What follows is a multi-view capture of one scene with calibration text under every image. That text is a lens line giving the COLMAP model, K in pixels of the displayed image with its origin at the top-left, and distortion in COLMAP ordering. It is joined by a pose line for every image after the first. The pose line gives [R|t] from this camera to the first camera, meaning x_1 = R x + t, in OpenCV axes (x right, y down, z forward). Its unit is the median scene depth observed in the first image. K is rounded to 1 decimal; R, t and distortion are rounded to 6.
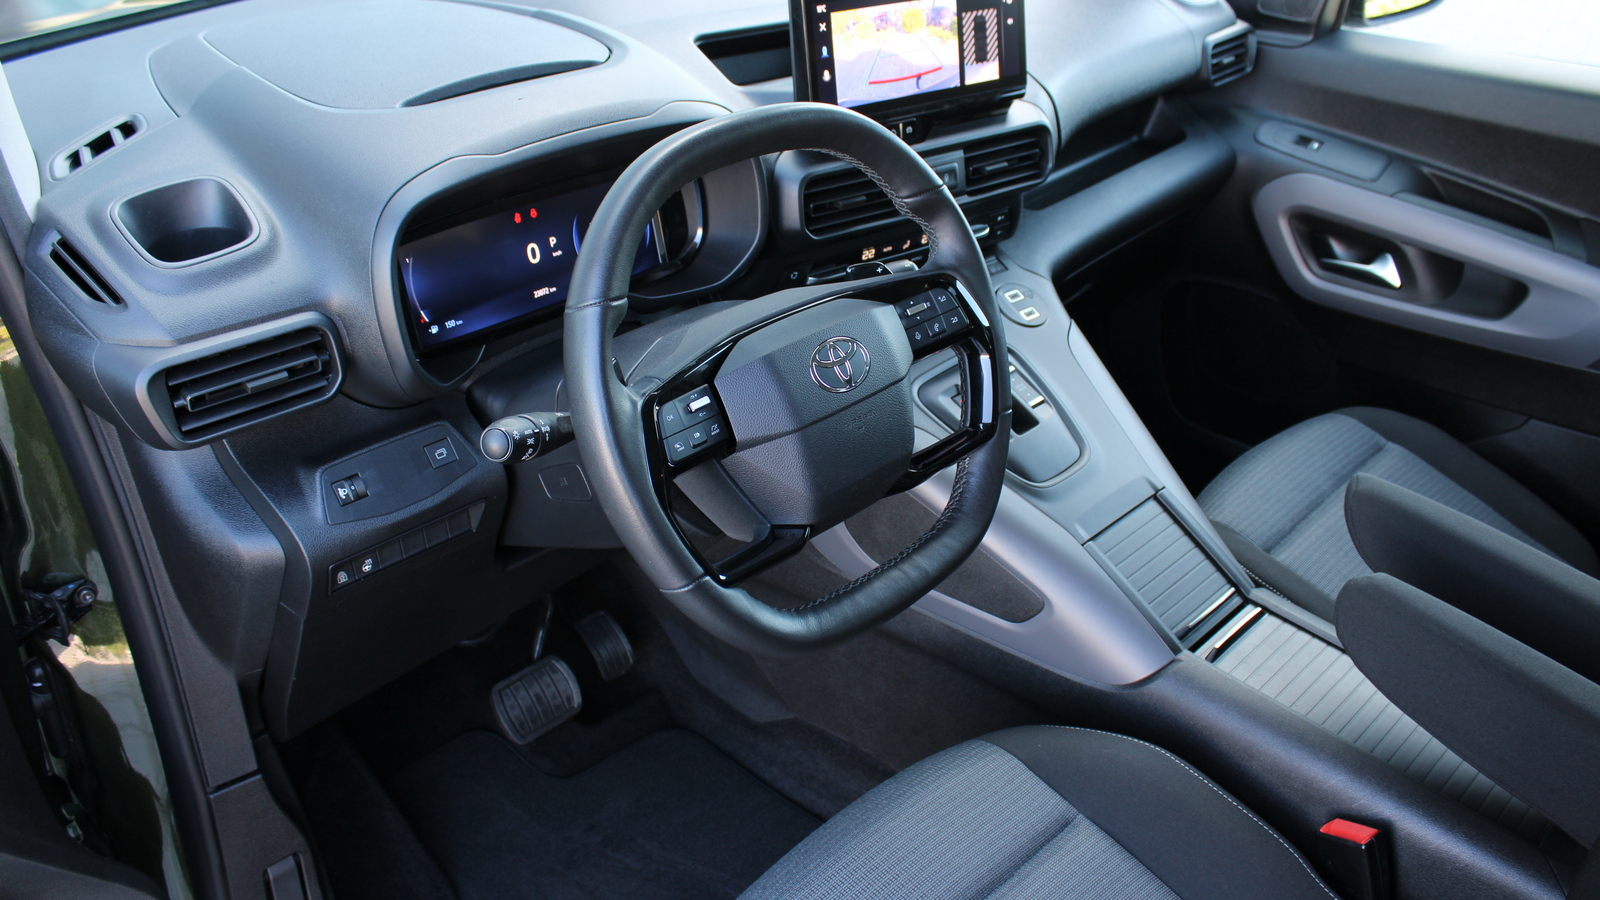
lens RADIAL K [[1325.2, 0, 795.3], [0, 1325.2, 467.4], [0, 0, 1]] dist [-0.172365, 0.163194]
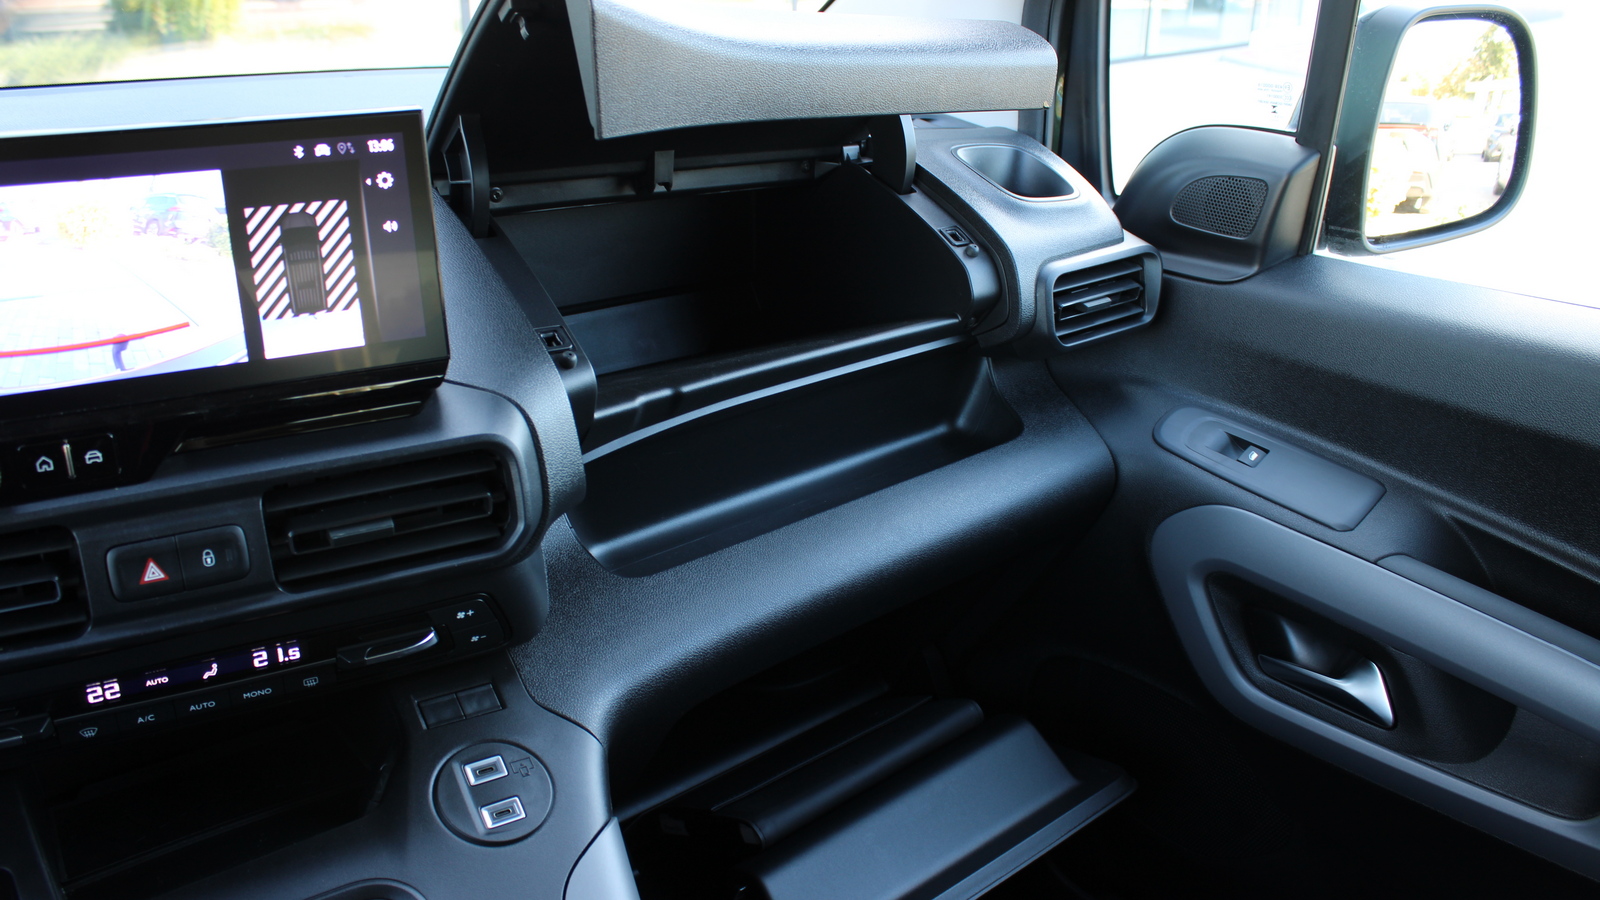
lens RADIAL K [[1345.2, 0, 807.0], [0, 1345.2, 461.8], [0, 0, 1]] dist [-0.171643, 0.158438]
pose [[0.991913, 0.058890, -0.112429, 0.377014], [-0.075272, 0.986190, -0.147527, -0.202583], [0.102188, 0.154797, 0.982647, 0.563863]]
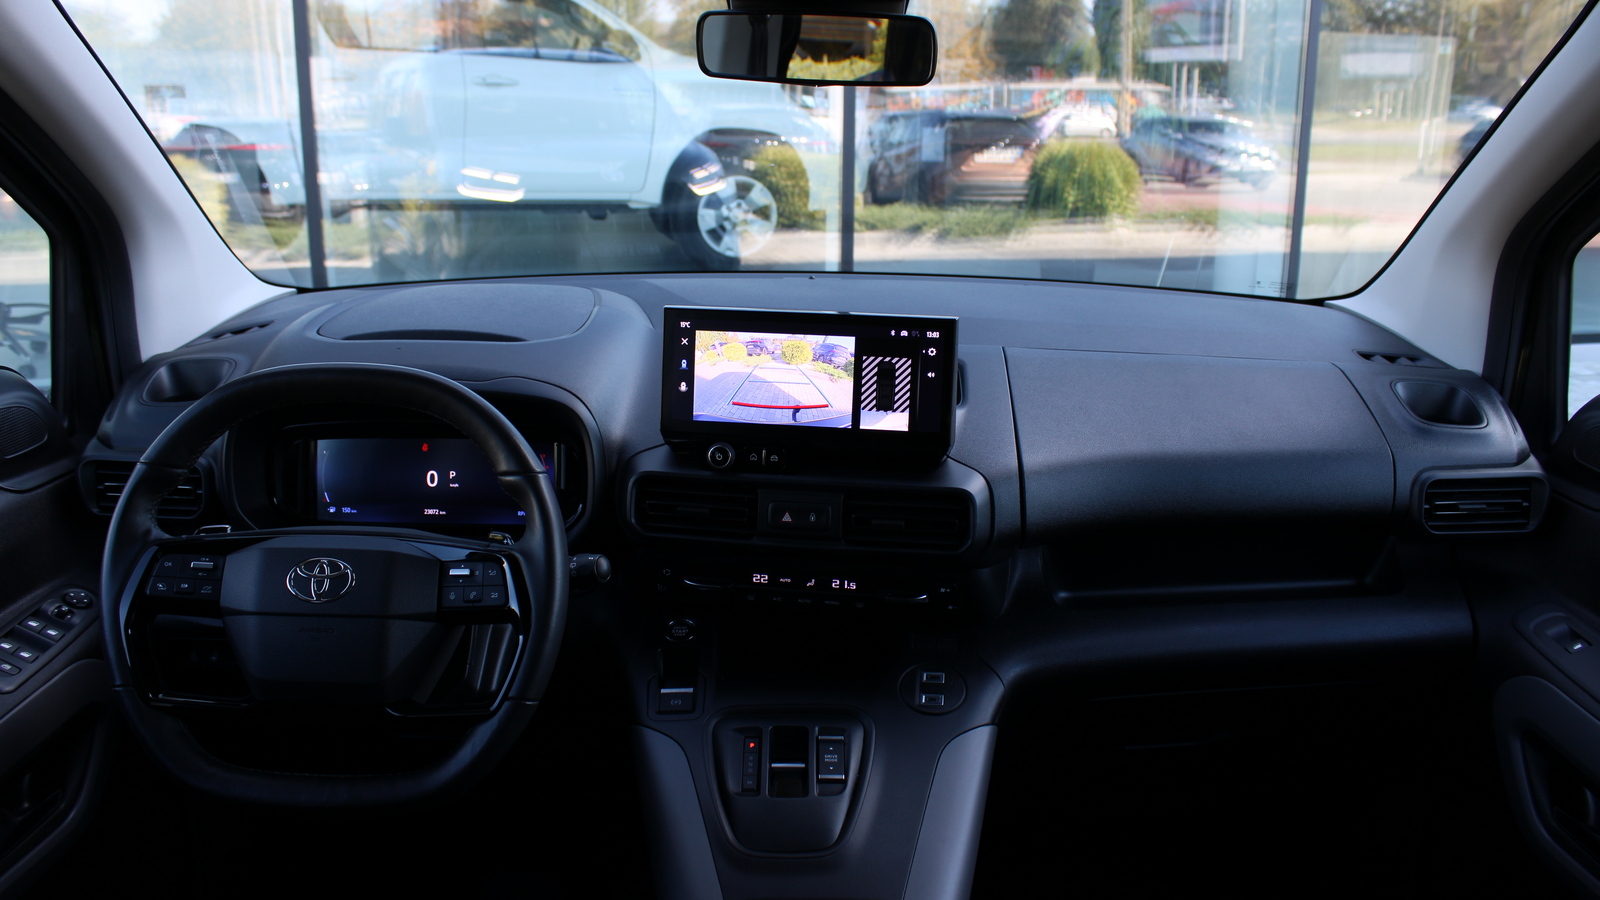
lens RADIAL K [[1355.3, 0, 801.6], [0, 1355.3, 461.8], [0, 0, 1]] dist [-0.172087, 0.157190]
pose [[0.712256, 0.190742, -0.675507, 0.776009], [-0.371891, 0.918743, -0.132698, -0.123353], [0.595306, 0.345730, 0.725315, 0.260835]]
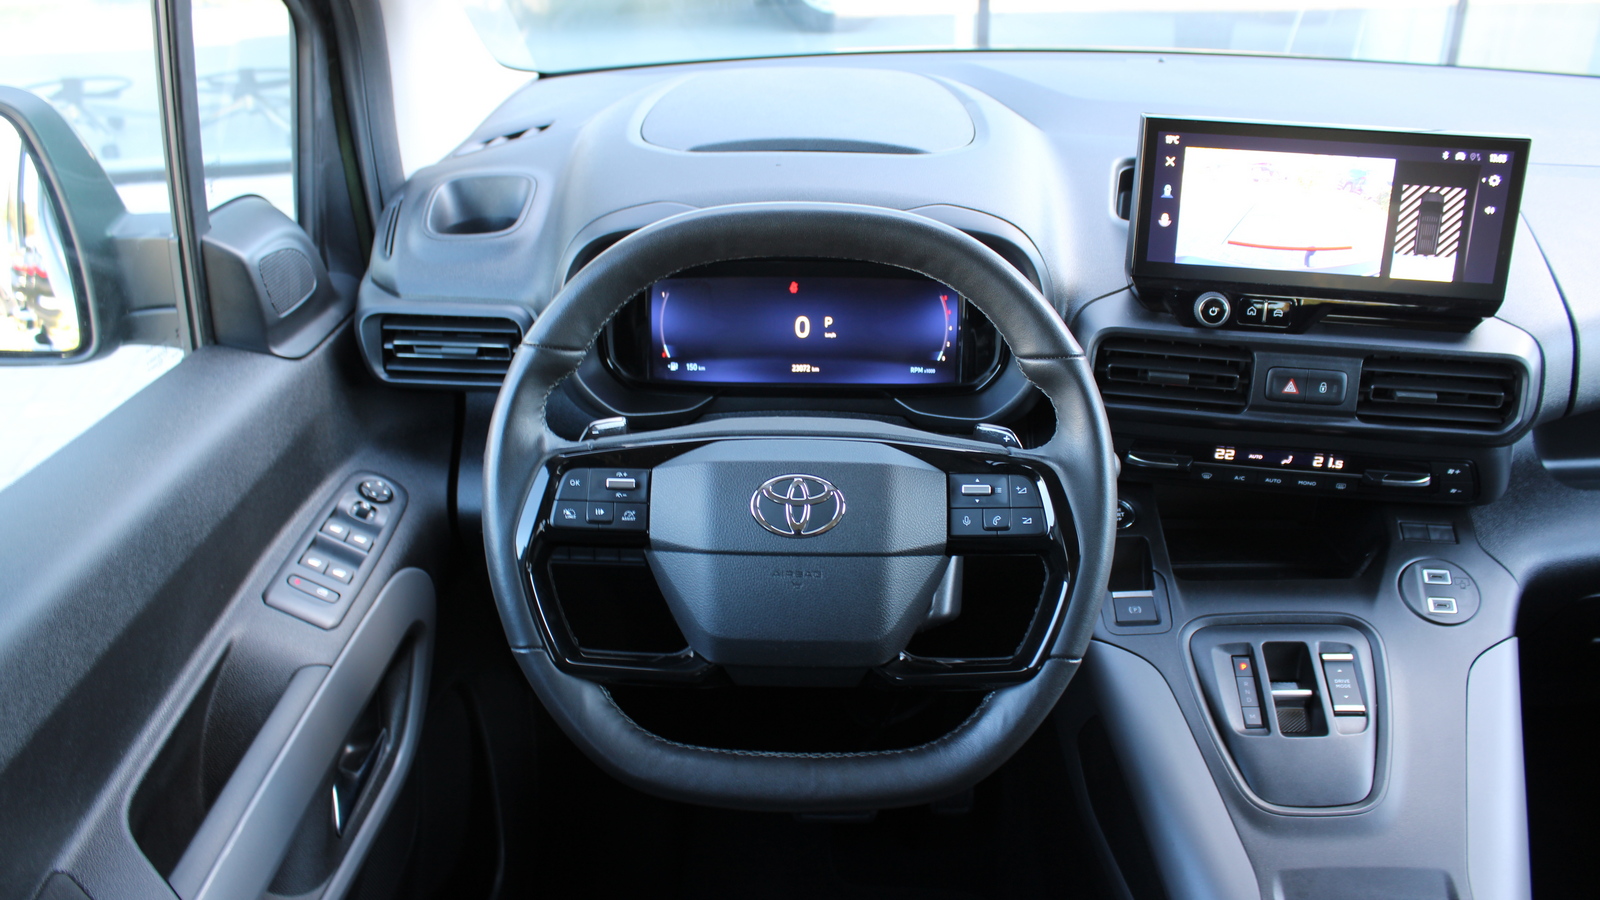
lens RADIAL K [[1325.2, 0, 795.3], [0, 1325.2, 467.4], [0, 0, 1]] dist [-0.172365, 0.163194]
pose [[0.691872, 0.312121, -0.651071, 0.411469], [-0.370155, 0.927552, 0.051314, -0.101325], [0.619918, 0.205494, 0.757280, 0.242269]]
